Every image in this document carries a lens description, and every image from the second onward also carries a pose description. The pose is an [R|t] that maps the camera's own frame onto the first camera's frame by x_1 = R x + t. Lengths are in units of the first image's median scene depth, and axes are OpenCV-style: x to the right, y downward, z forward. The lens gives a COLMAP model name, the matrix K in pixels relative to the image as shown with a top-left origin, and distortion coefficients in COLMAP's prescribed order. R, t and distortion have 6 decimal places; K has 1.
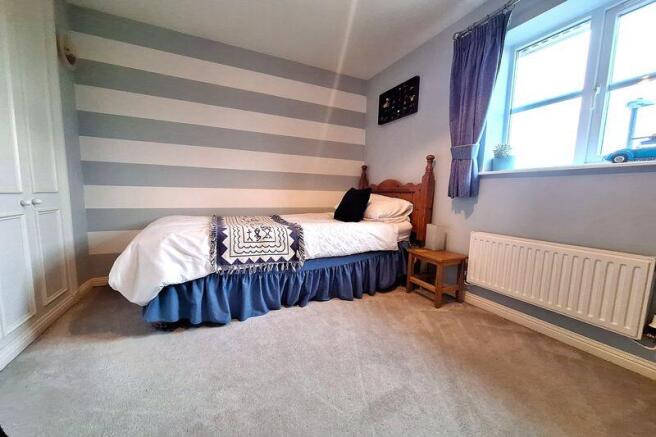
lens RADIAL K [[256.0, 0, 326.9], [0, 256.0, 222.3], [0, 0, 1]] dist [0.003831, 0.000574]
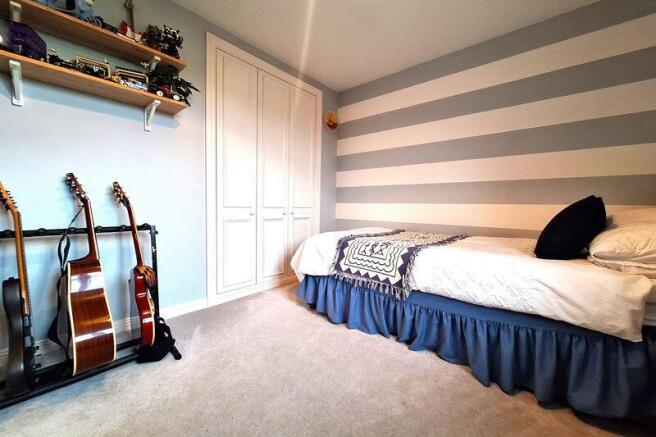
lens RADIAL K [[256.0, 0, 325.4], [0, 256.0, 203.5], [0, 0, 1]] dist [0.003831, 0.000574]
pose [[0.397258, -0.013189, -0.917612, 0.567352], [-0.100191, 0.993297, -0.057652, -0.052142], [0.912221, 0.114839, 0.393274, 0.411887]]
